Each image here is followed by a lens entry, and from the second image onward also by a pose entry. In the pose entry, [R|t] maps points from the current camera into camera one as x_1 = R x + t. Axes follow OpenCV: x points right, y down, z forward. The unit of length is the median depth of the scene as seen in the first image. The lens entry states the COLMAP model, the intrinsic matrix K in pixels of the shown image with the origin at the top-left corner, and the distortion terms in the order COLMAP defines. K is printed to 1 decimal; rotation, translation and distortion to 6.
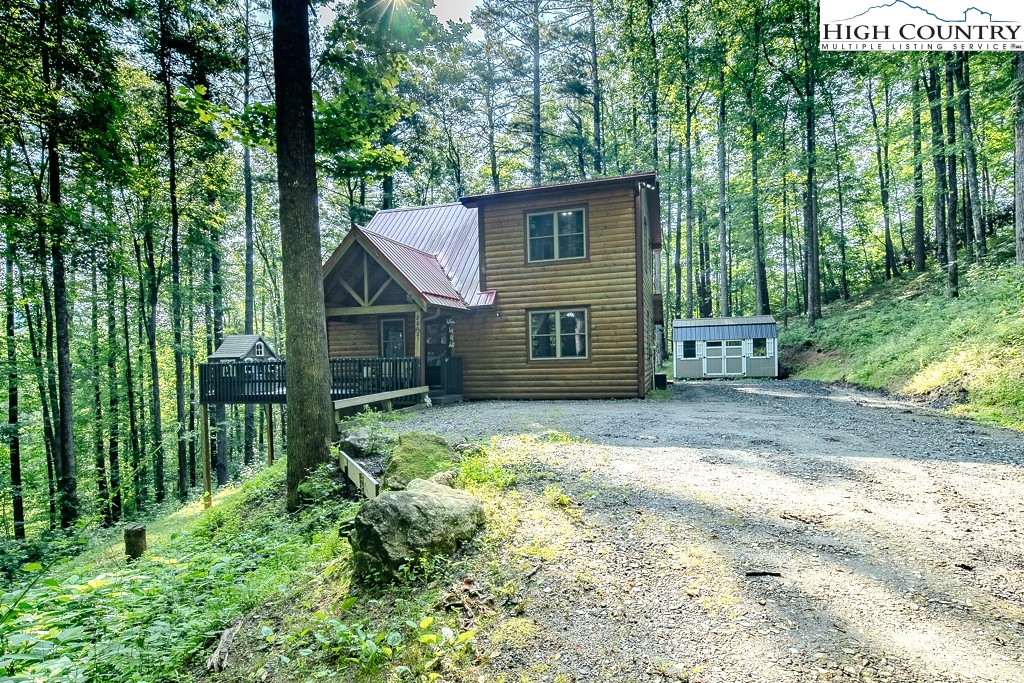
lens RADIAL K [[514.8, 0, 512.0], [0, 514.8, 341.5], [0, 0, 1]] dist [0.000653, -0.000371]
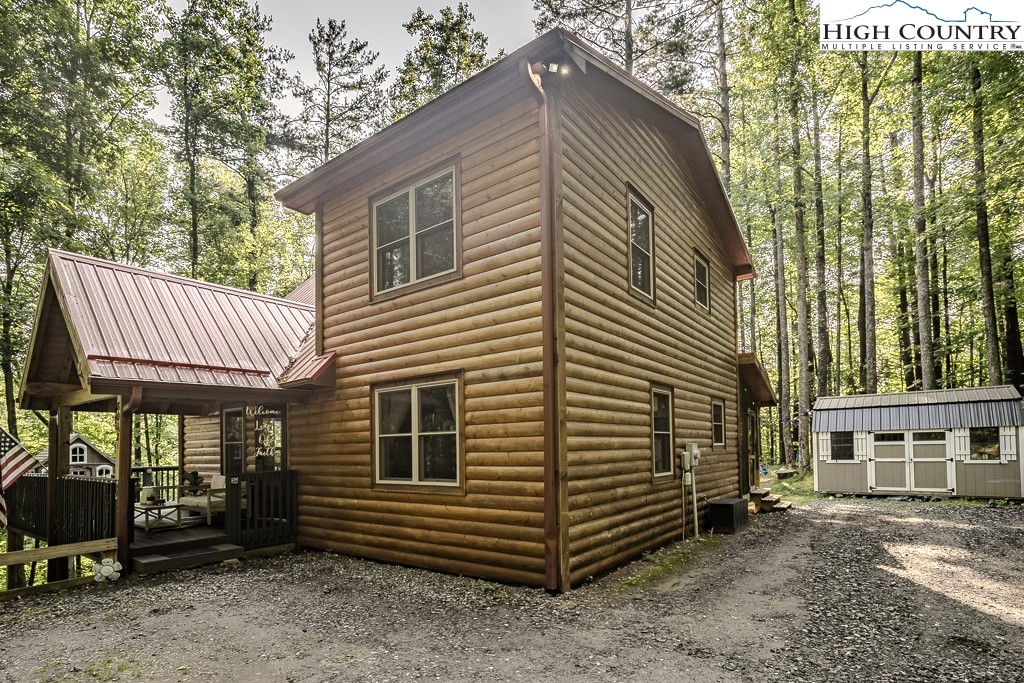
lens RADIAL K [[506.2, 0, 511.7], [0, 506.2, 418.8], [0, 0, 1]] dist [-0.001061, -0.000774]
pose [[0.941373, -0.012963, -0.337118, 0.332756], [0.007860, 0.999833, -0.016498, -0.019135], [0.337276, 0.012881, 0.941318, 0.565766]]
